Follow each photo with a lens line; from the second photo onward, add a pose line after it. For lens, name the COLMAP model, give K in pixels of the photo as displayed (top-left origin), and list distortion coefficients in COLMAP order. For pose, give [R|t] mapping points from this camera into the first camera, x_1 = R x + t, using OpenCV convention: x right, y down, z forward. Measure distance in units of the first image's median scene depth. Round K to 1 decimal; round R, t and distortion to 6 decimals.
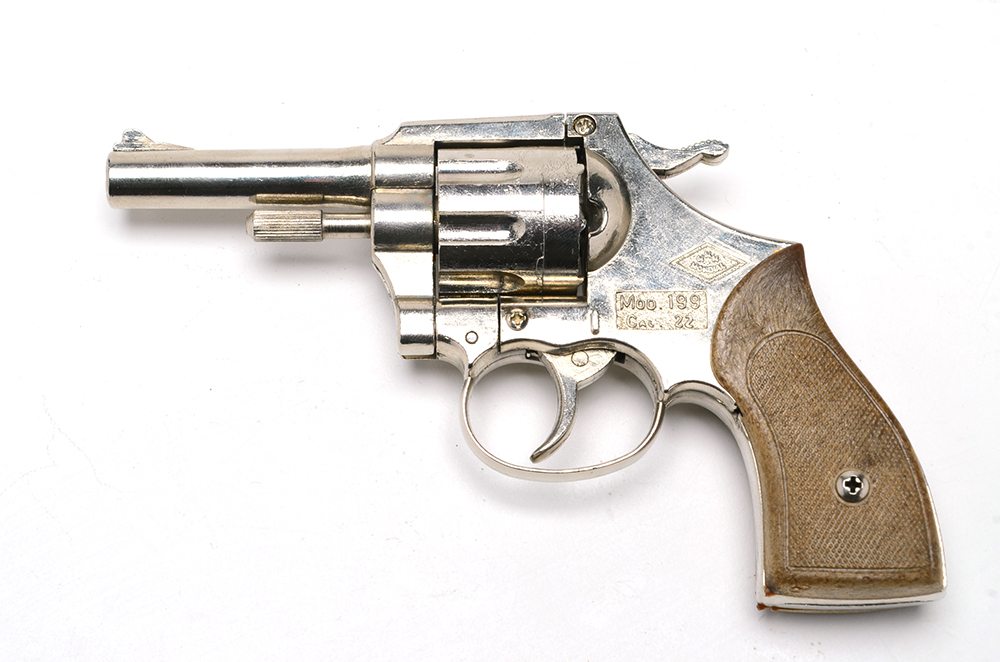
lens RADIAL K [[2384.2, 0, 509.2], [0, 2384.2, 330.9], [0, 0, 1]] dist [0.107649, 0.000000]
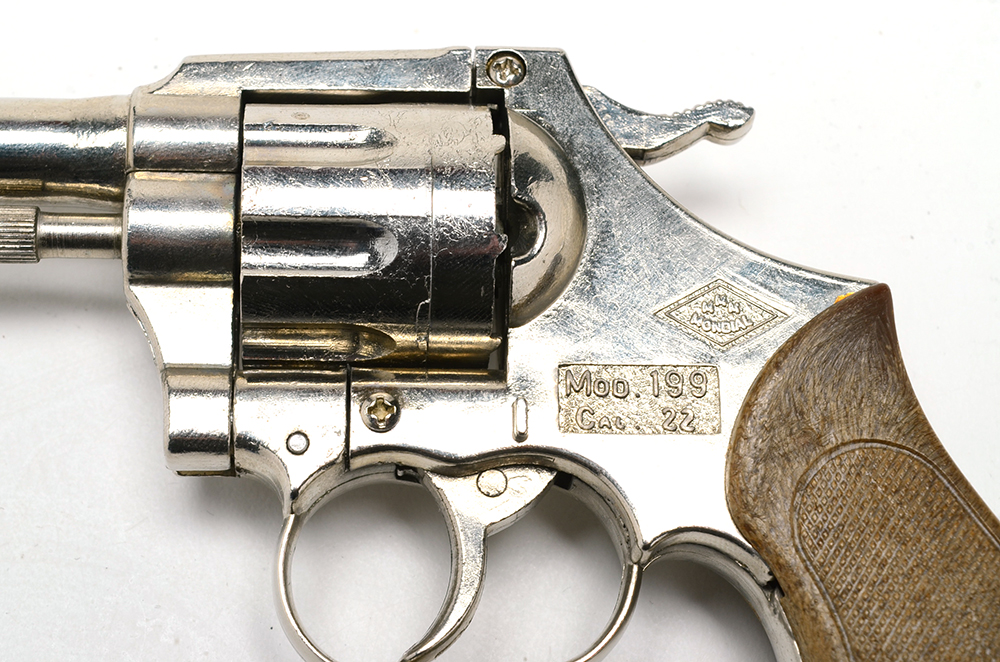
lens RADIAL K [[2384.2, 0, 499.5], [0, 2384.2, 335.6], [0, 0, 1]] dist [0.107649, 0.000000]
pose [[0.999018, 0.018118, 0.040440, 0.008213], [-0.018180, 0.999834, 0.001157, -0.023556], [-0.040412, -0.001891, 0.999181, 0.440649]]
